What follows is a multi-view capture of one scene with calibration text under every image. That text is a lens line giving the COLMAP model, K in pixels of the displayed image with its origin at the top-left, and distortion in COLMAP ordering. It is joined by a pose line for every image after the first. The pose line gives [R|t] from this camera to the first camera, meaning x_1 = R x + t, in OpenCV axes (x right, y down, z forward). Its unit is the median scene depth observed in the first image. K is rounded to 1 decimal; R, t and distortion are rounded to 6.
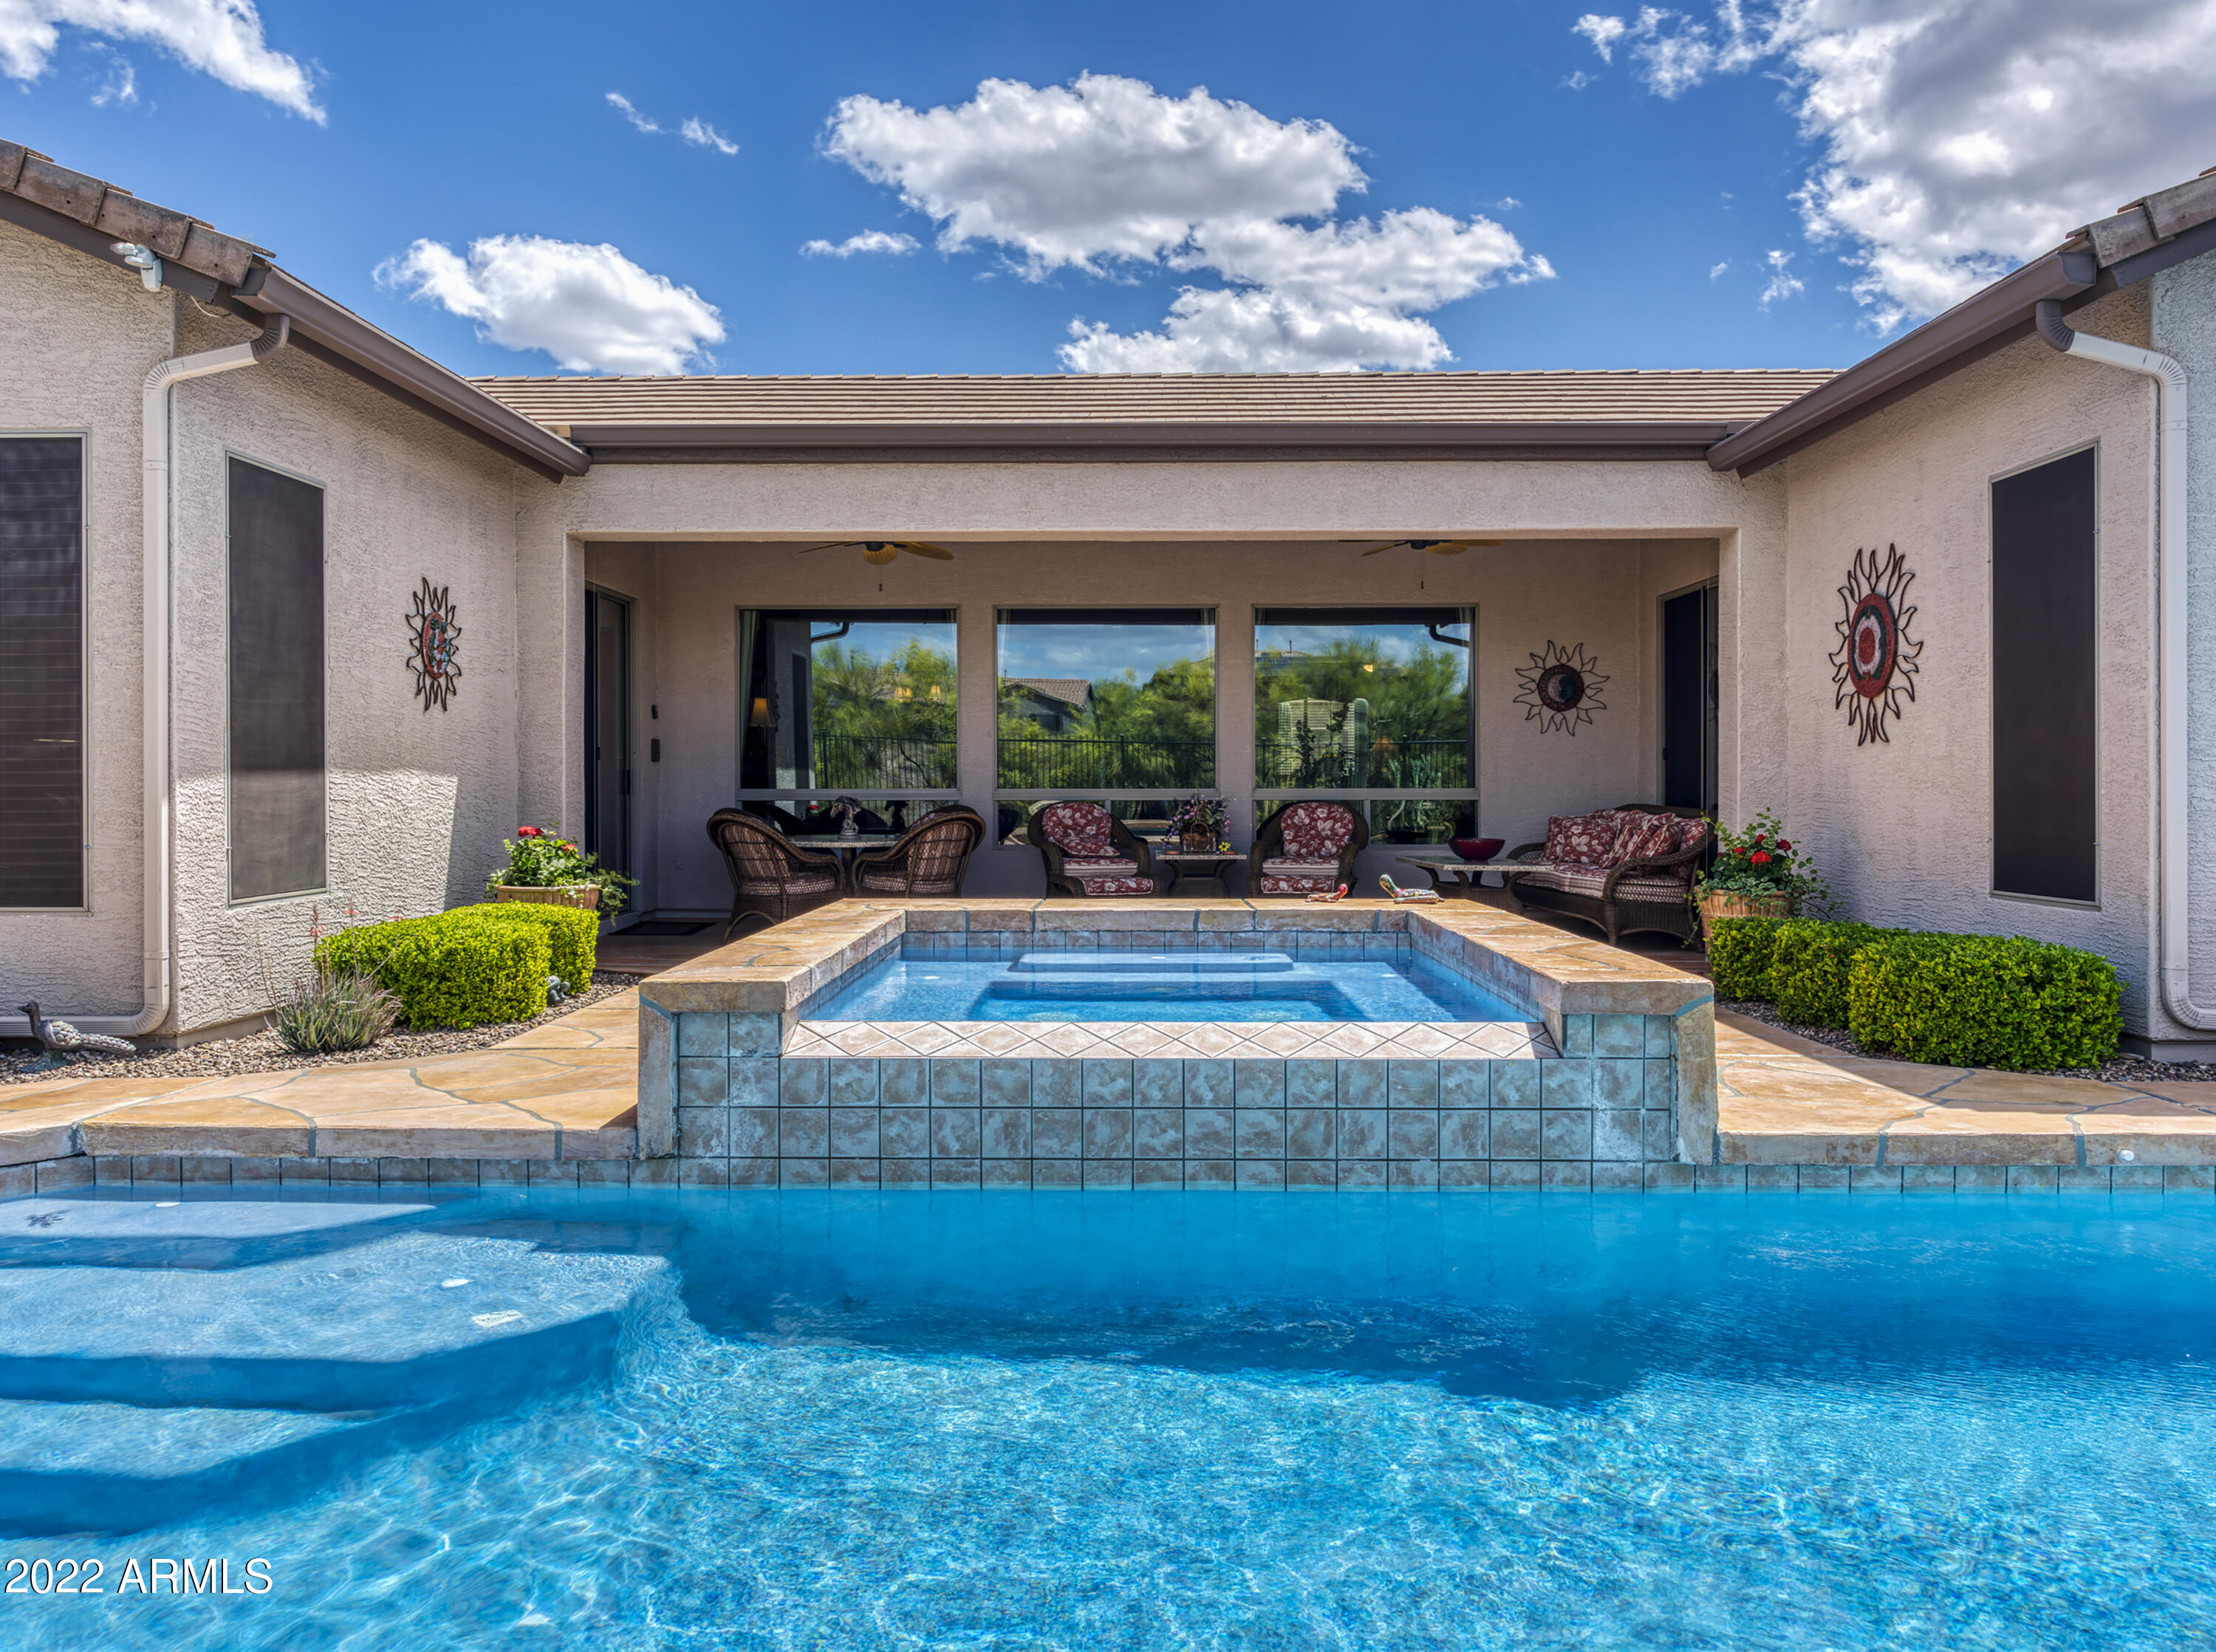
lens RADIAL K [[1663.4, 0, 1097.5], [0, 1663.4, 788.2], [0, 0, 1]] dist [-0.001391, -0.001468]
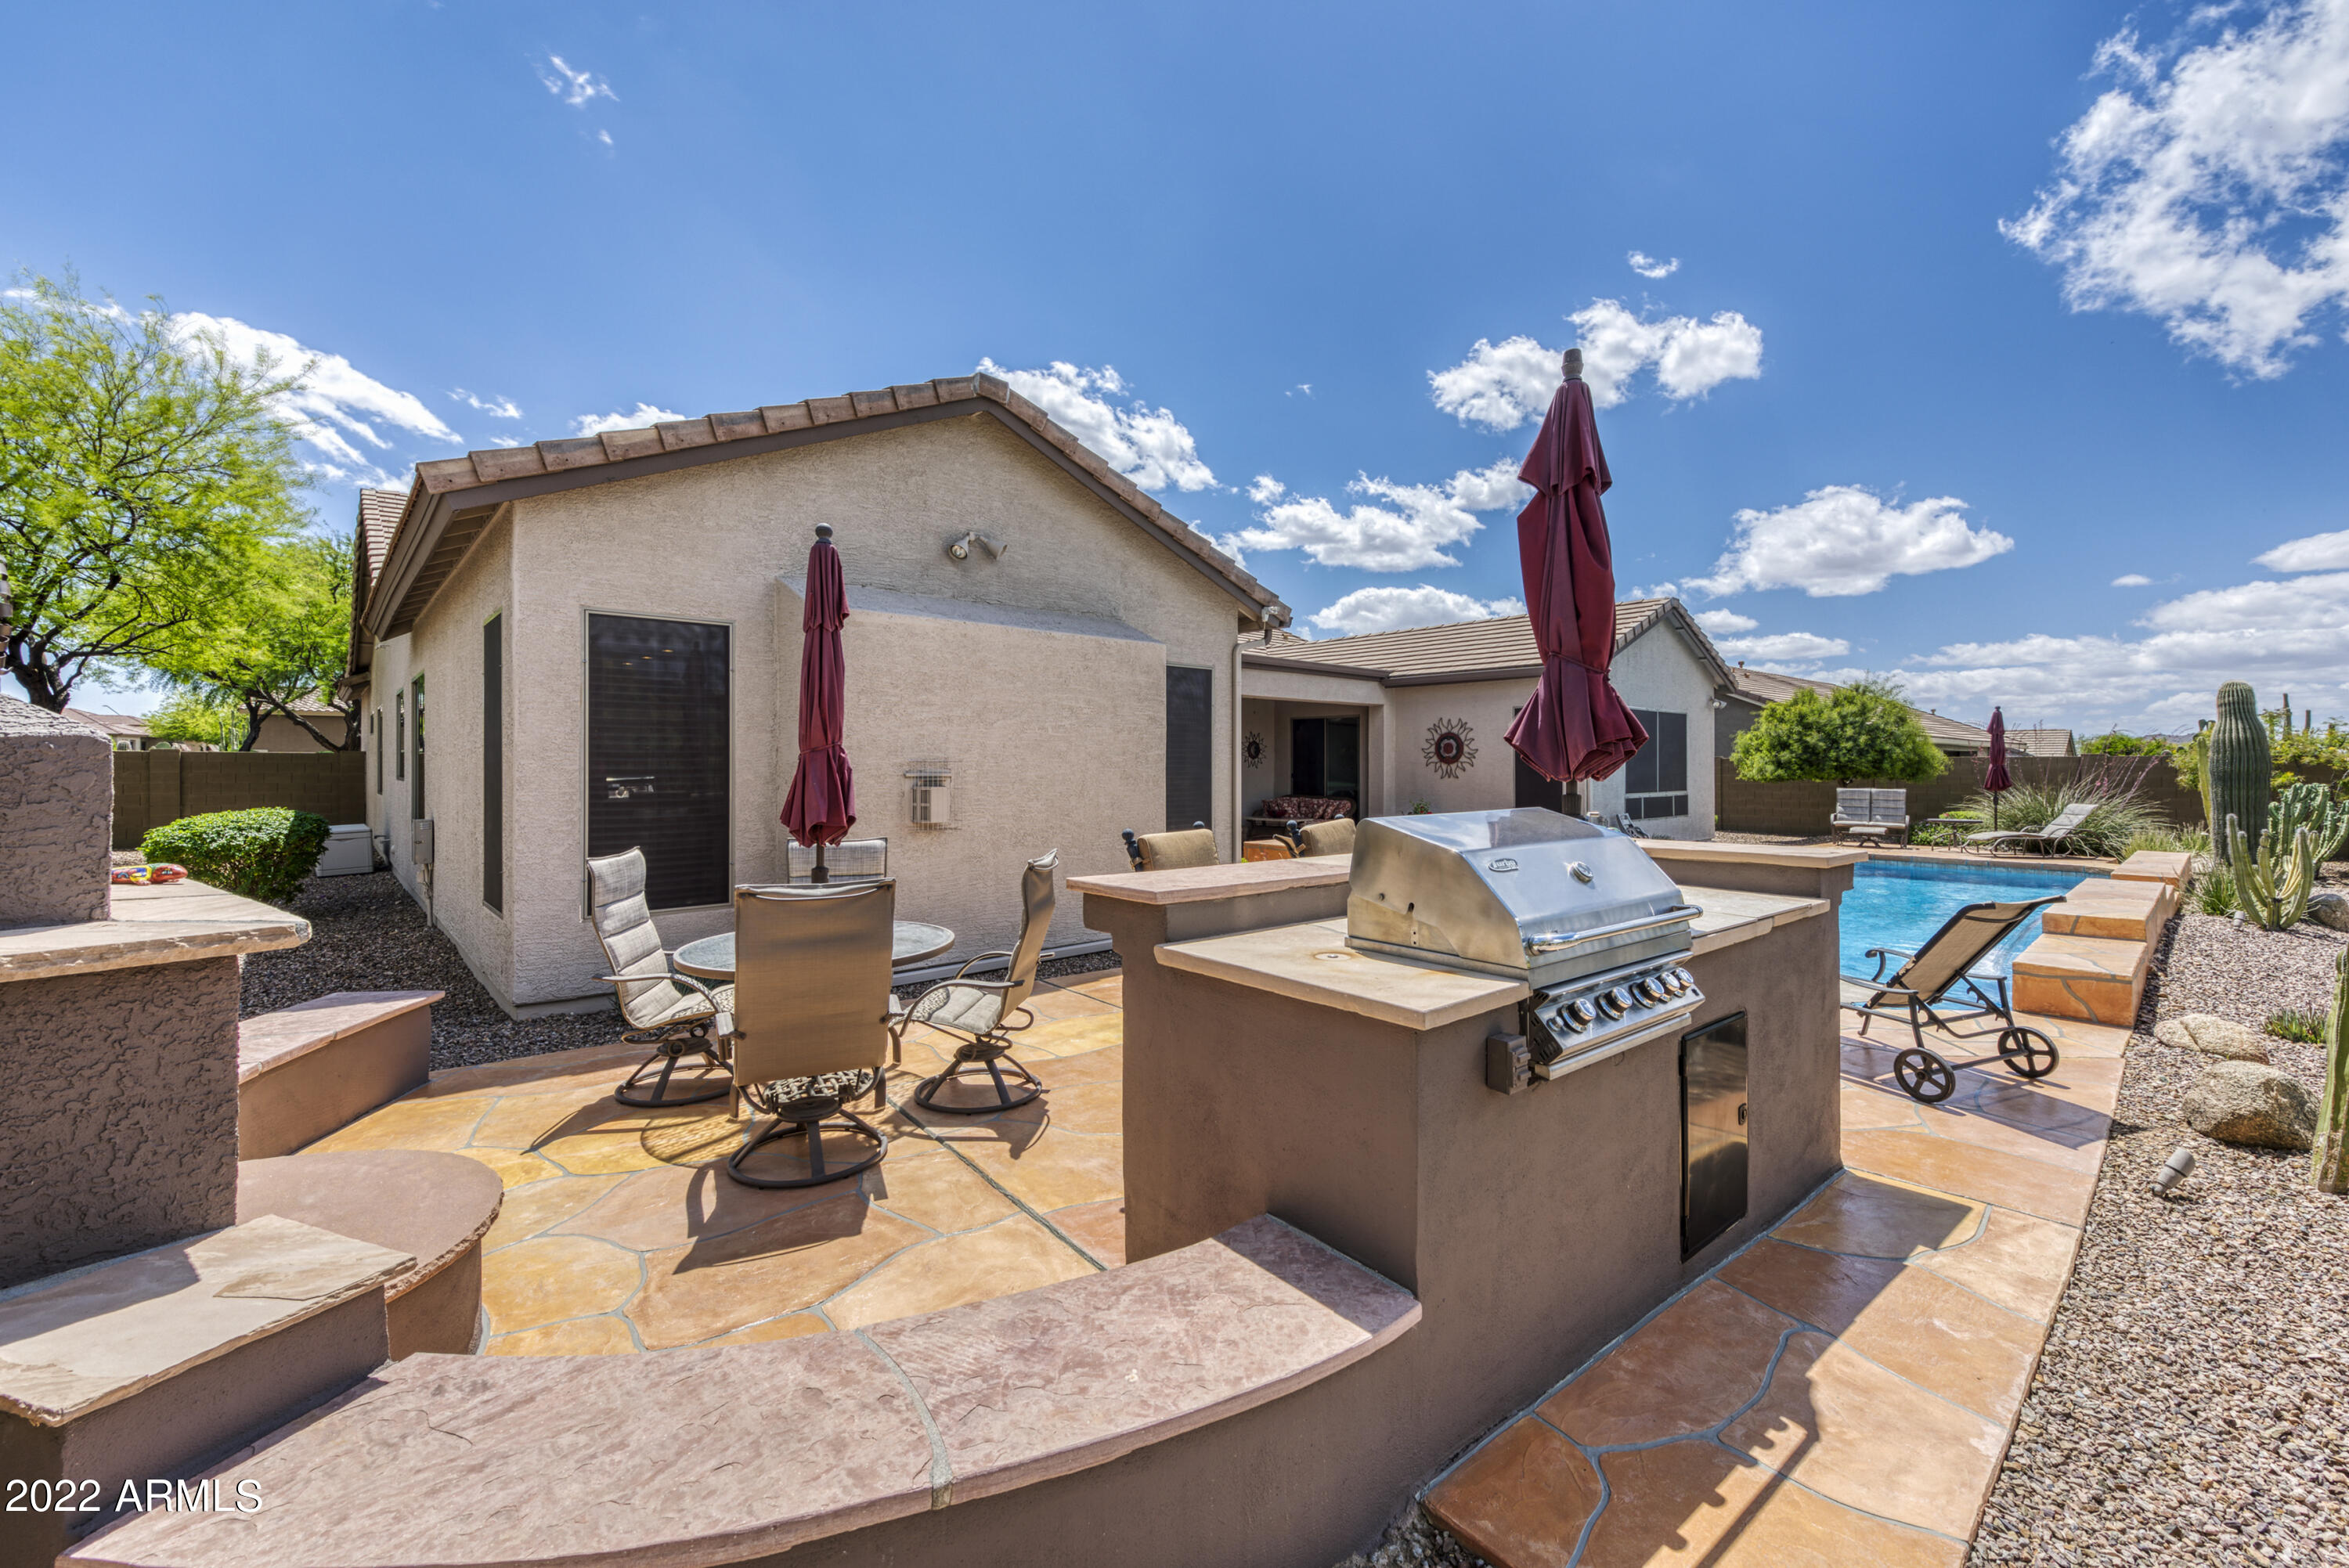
lens RADIAL K [[963.1, 0, 1185.4], [0, 963.1, 740.1], [0, 0, 1]] dist [0.000584, -0.000164]
pose [[0.718077, 0.018756, 0.695711, -1.716346], [0.001824, 0.999583, -0.028831, -0.066573], [-0.695962, 0.021972, 0.717743, -0.008874]]
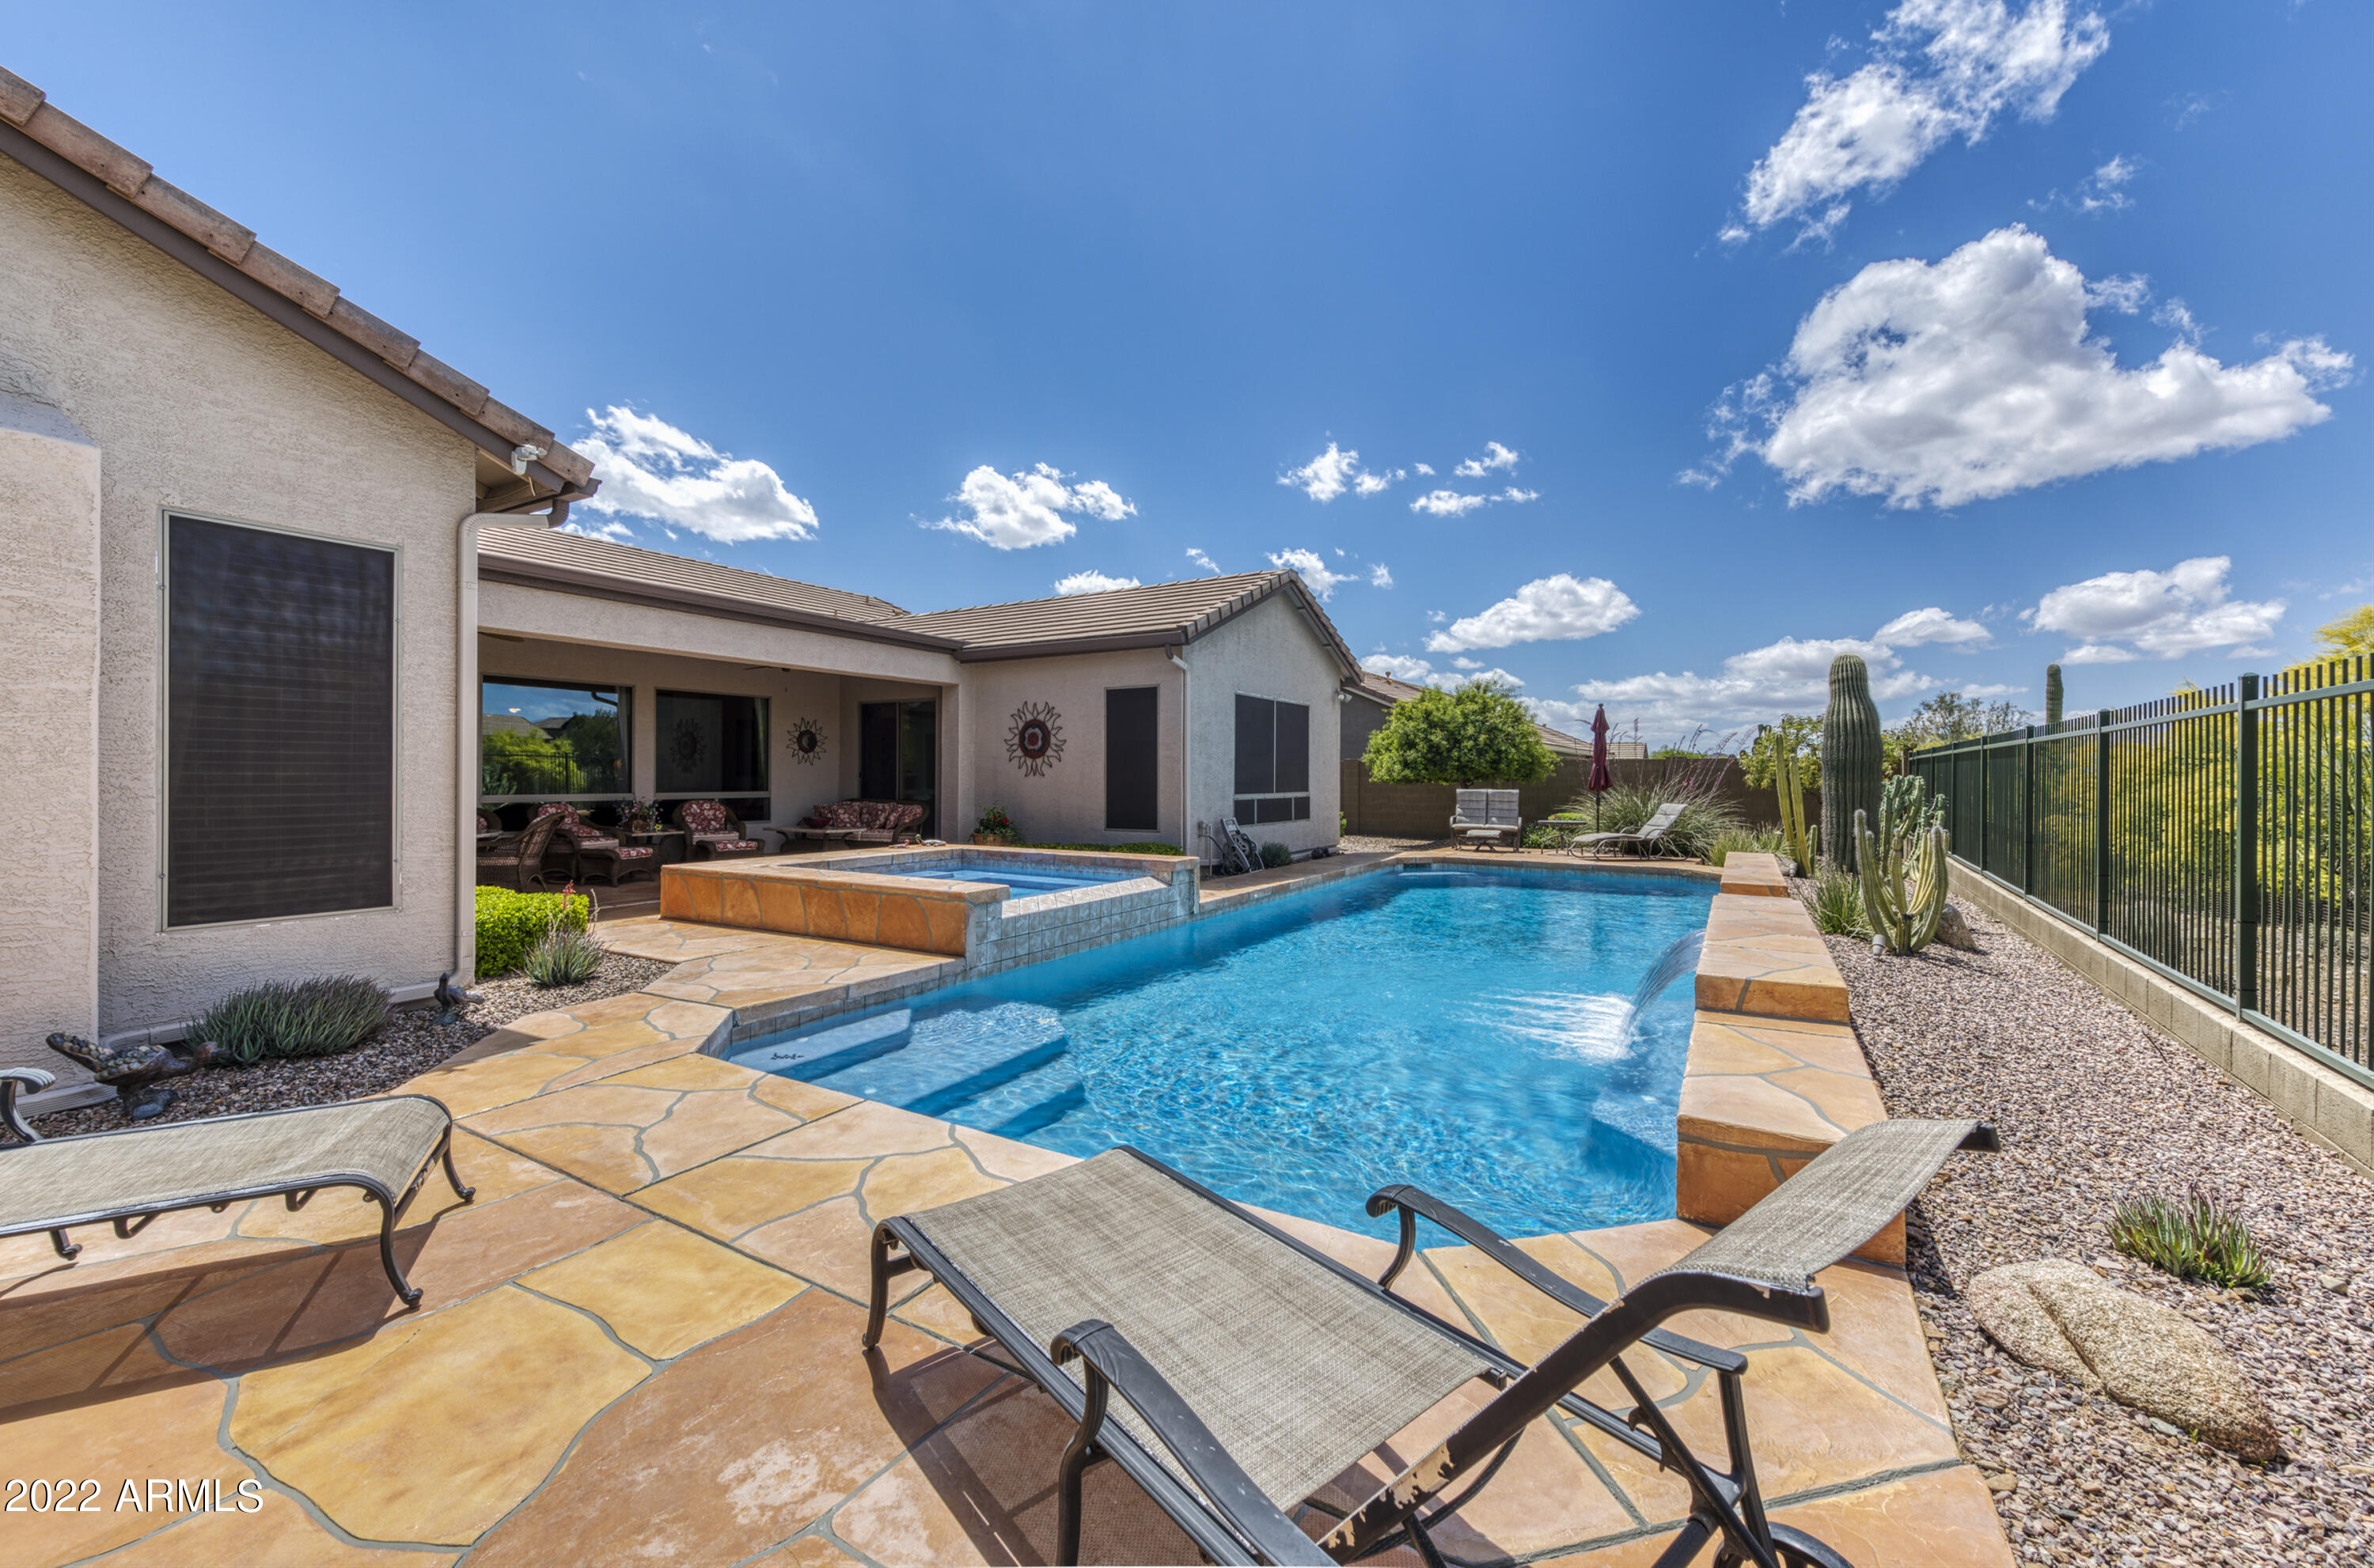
lens RADIAL K [[929.9, 0, 1175.0], [0, 929.9, 768.8], [0, 0, 1]] dist [0.002359, 0.000106]
pose [[0.496359, 0.009109, 0.868070, -0.988403], [-0.001162, 0.999951, -0.009828, -0.032980], [-0.868117, 0.003870, 0.496345, 0.093866]]
